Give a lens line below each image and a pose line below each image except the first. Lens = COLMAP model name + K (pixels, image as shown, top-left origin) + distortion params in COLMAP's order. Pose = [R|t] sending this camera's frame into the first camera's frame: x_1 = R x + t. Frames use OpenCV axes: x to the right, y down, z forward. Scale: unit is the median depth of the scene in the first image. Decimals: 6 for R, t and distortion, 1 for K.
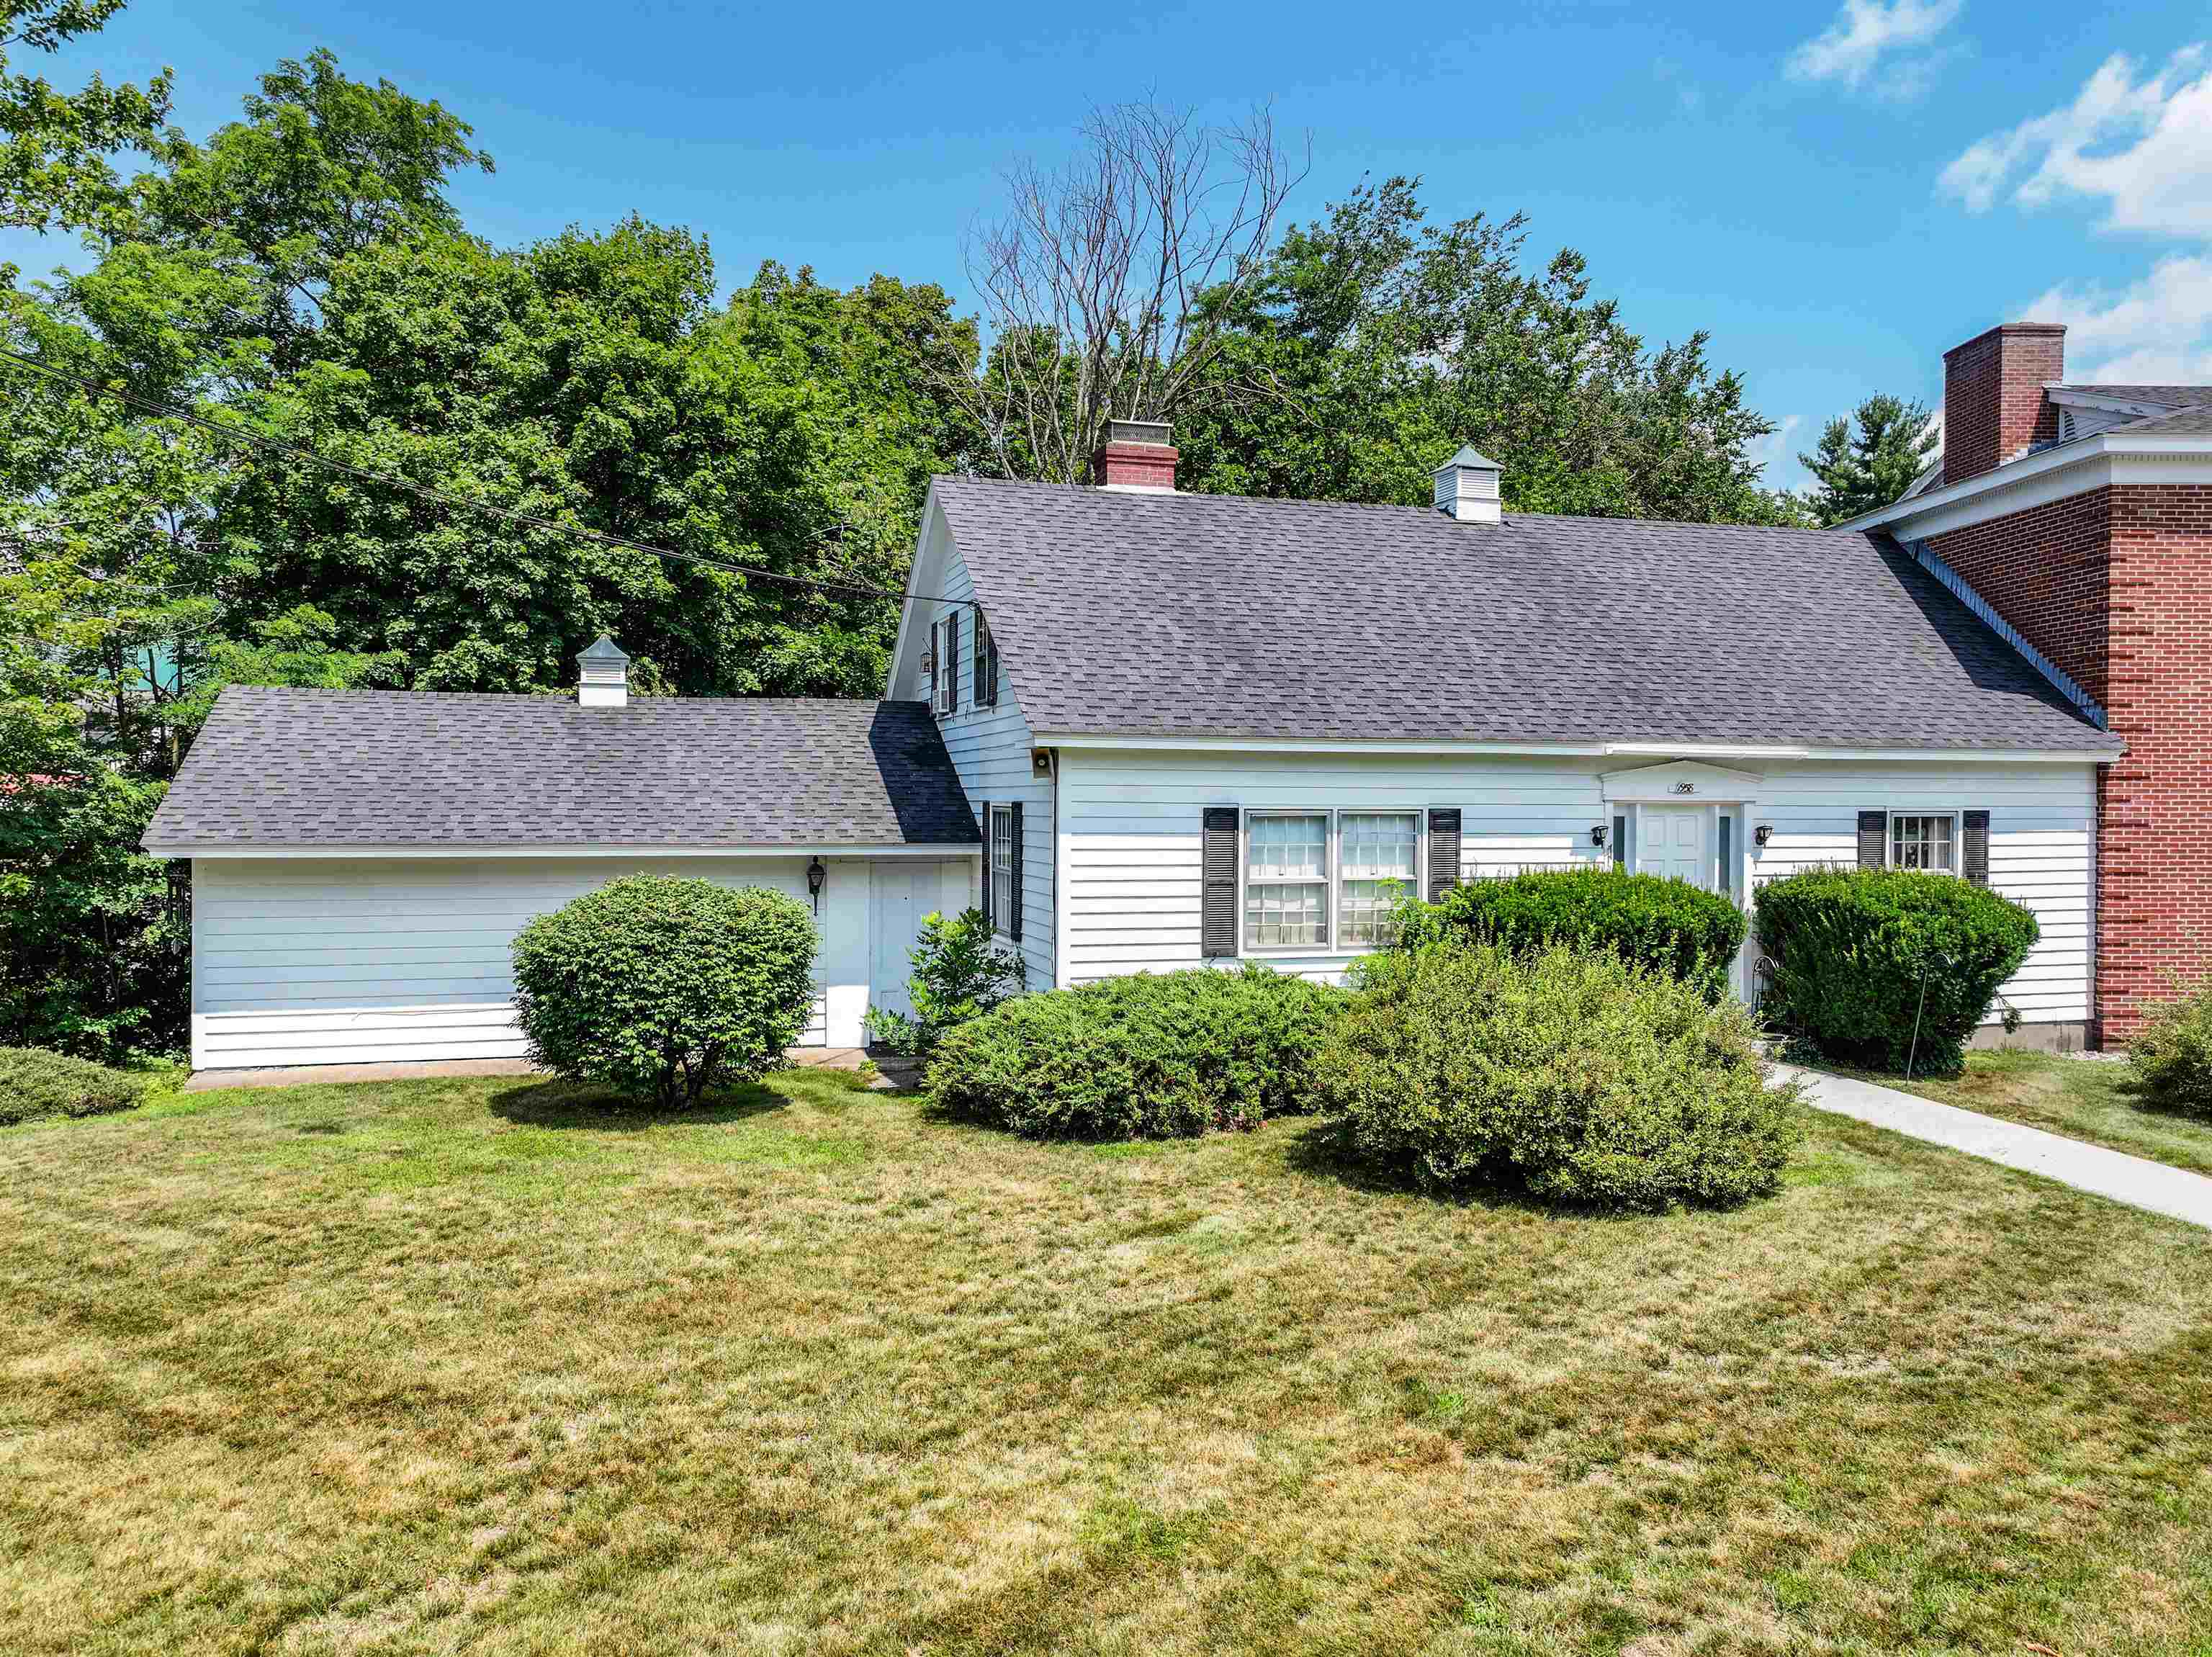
lens RADIAL K [[1549.3, 0, 1102.5], [0, 1549.3, 824.5], [0, 0, 1]] dist [0.005642, 0.012901]
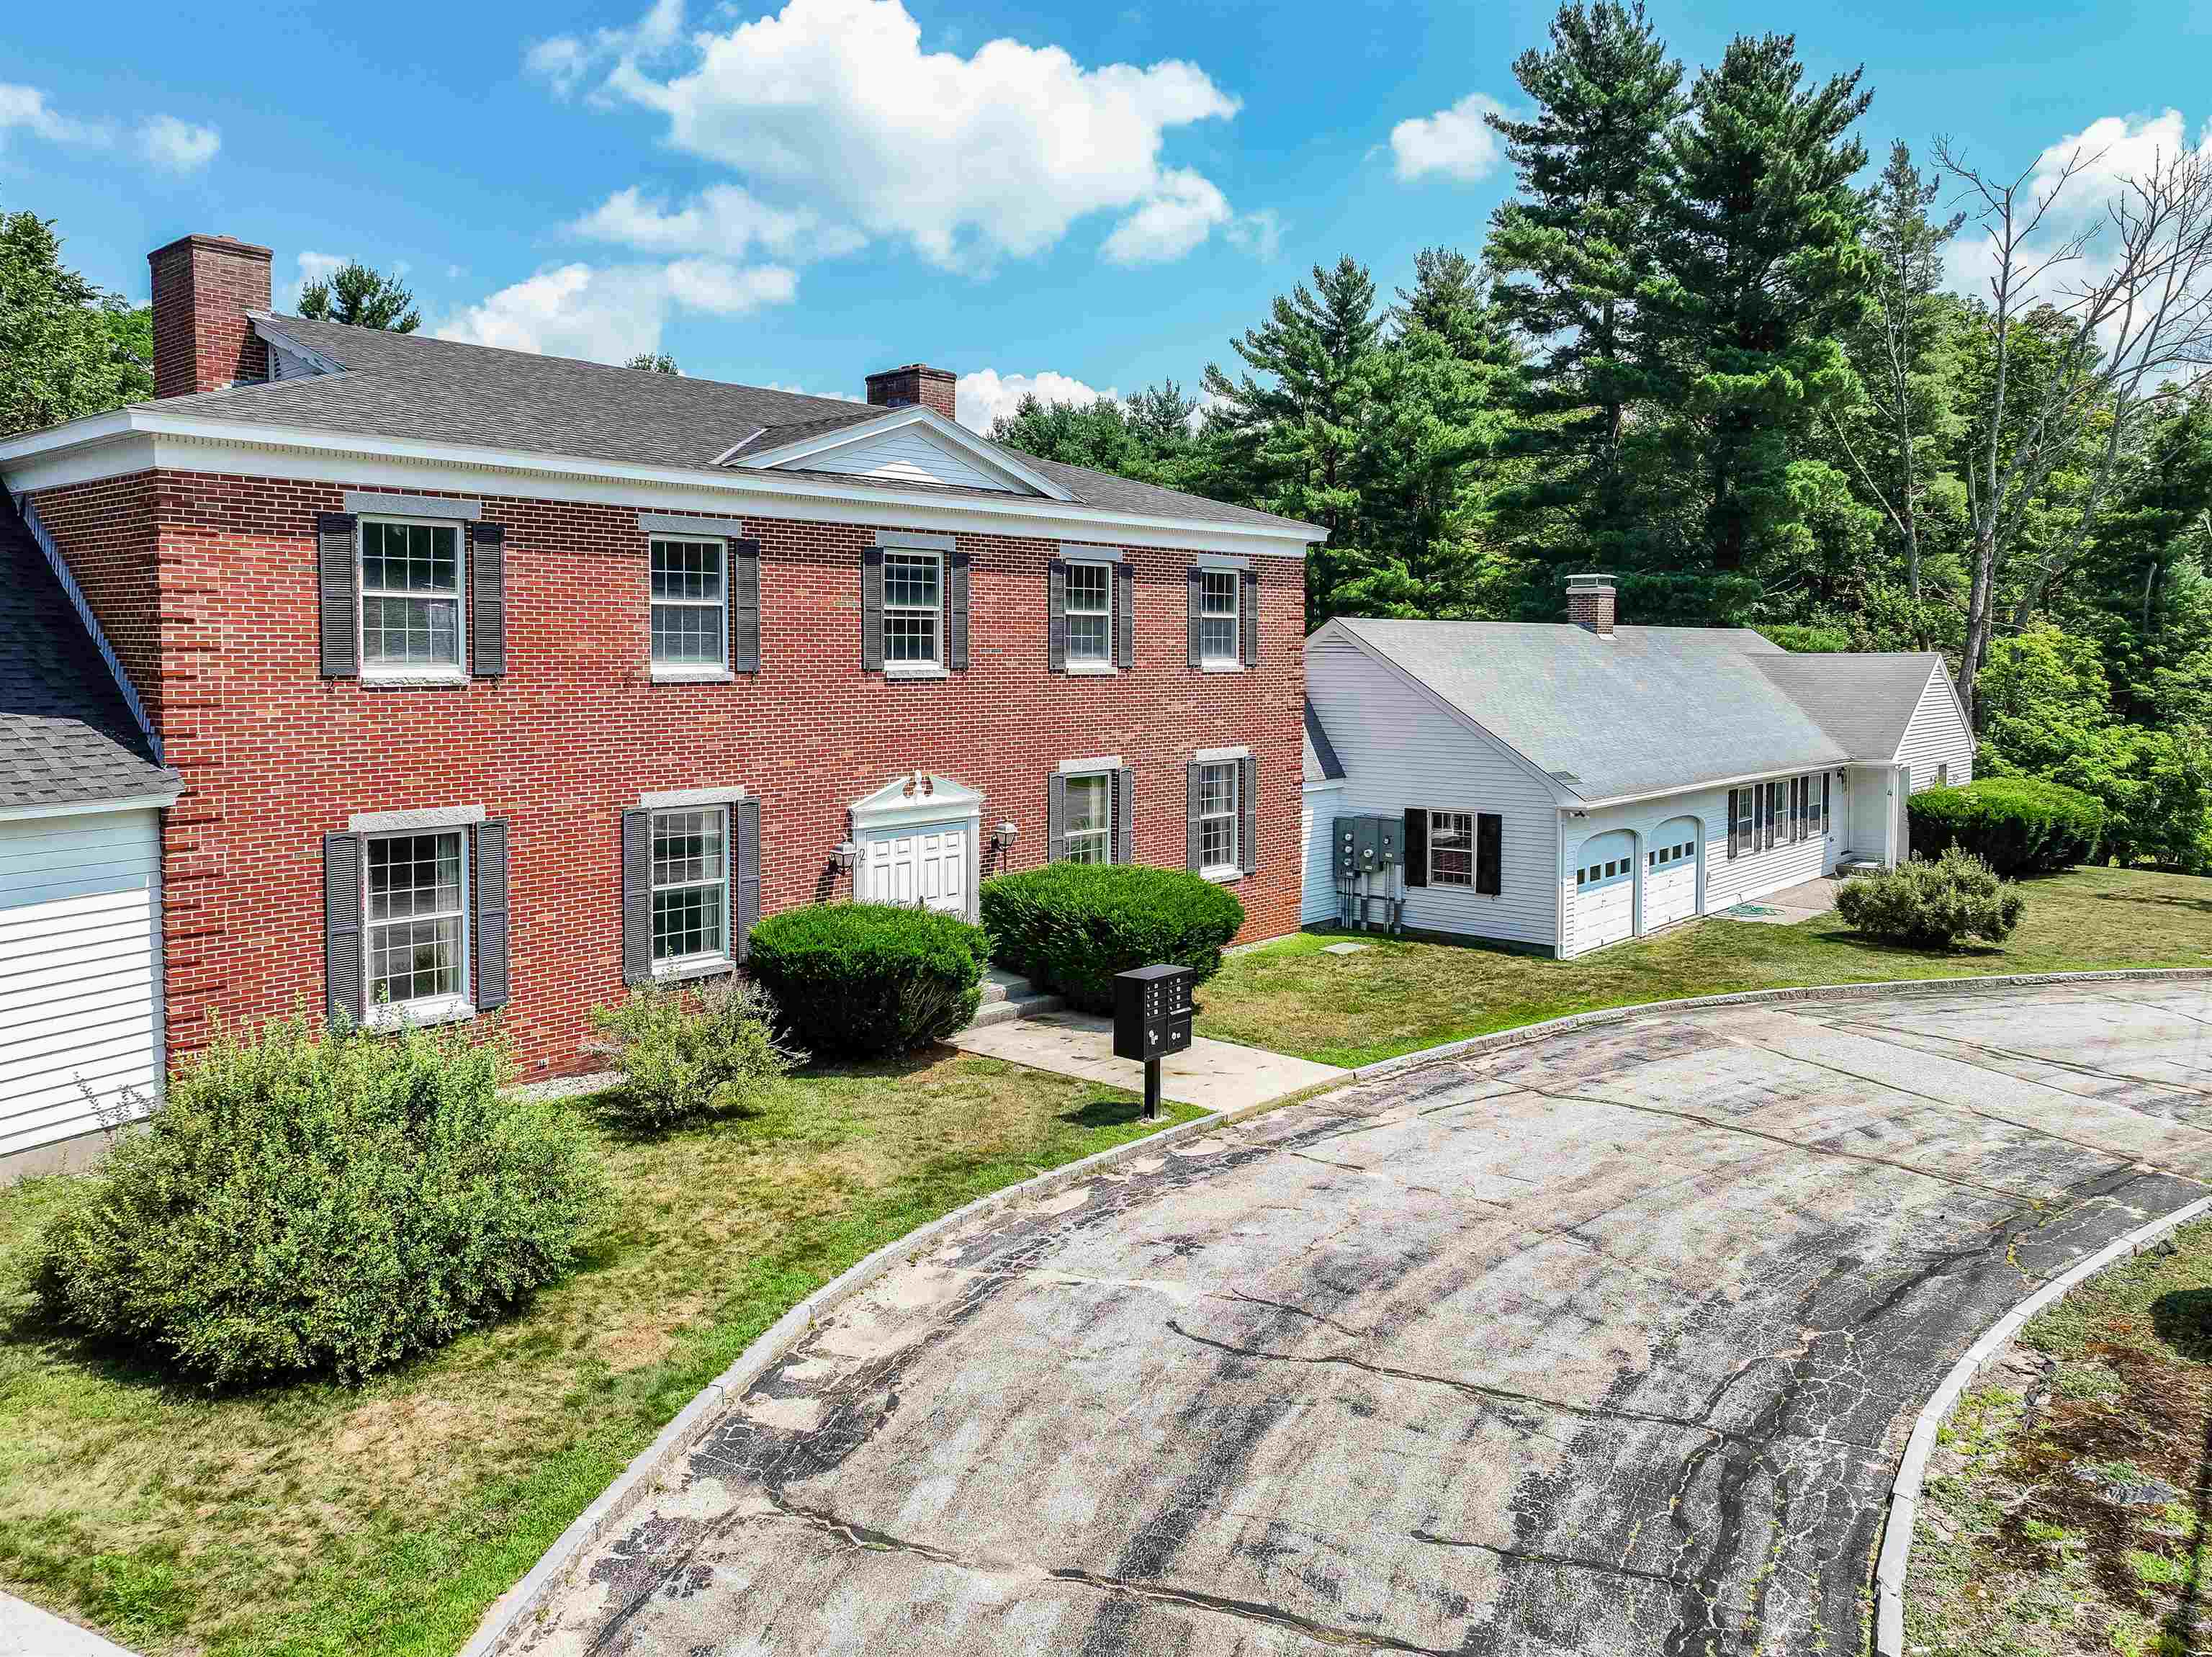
lens RADIAL K [[1549.3, 0, 1073.4], [0, 1549.3, 718.9], [0, 0, 1]] dist [0.005642, 0.012901]
pose [[0.679592, -0.034534, 0.732777, 0.368087], [0.011457, 0.999269, 0.036467, -0.110111], [-0.733501, -0.016387, 0.679491, 0.083230]]
